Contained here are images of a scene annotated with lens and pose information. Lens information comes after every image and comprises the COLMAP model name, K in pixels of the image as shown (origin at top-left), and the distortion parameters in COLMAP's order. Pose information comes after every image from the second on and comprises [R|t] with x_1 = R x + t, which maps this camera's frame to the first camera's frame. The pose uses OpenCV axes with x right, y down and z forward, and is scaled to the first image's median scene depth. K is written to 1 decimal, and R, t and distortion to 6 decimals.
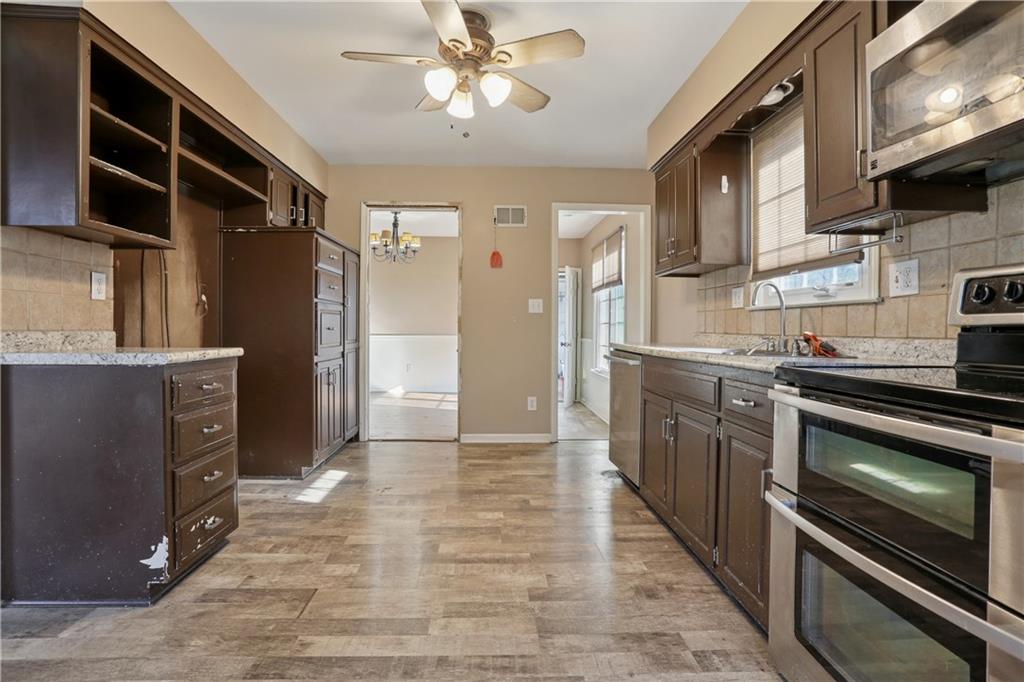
lens RADIAL K [[497.8, 0, 510.9], [0, 497.8, 338.5], [0, 0, 1]] dist [-0.086313, 0.037562]
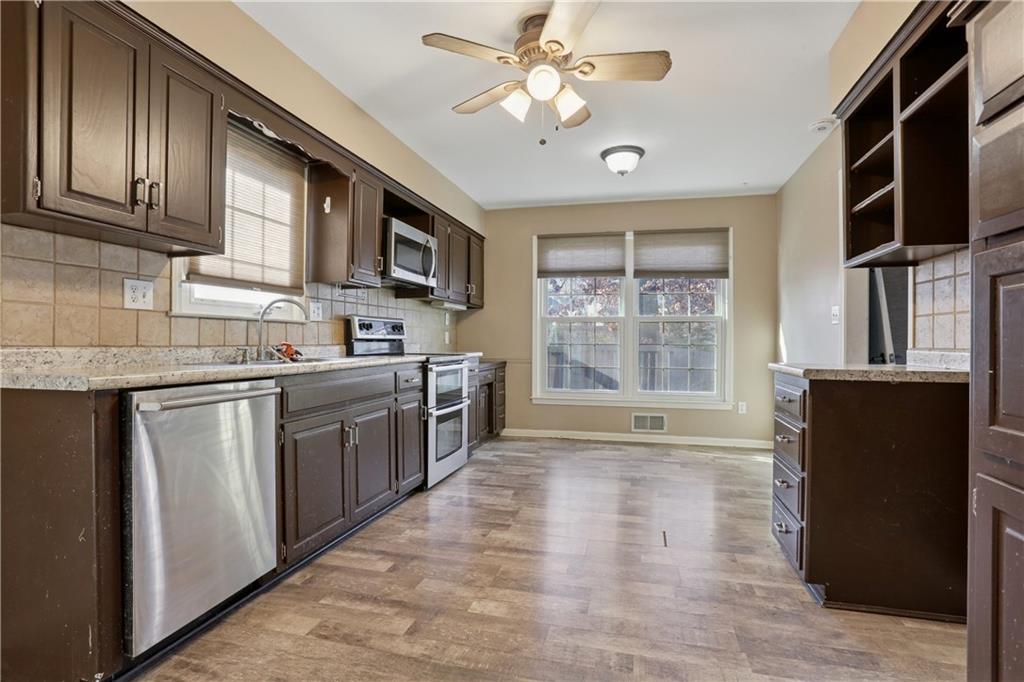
lens RADIAL K [[497.8, 0, 510.9], [0, 497.8, 338.5], [0, 0, 1]] dist [-0.086313, 0.037562]
pose [[-0.953001, -0.009819, 0.302809, -0.324663], [-0.005886, 0.999886, 0.013899, -0.039863], [-0.302911, 0.011463, -0.952950, 1.925589]]
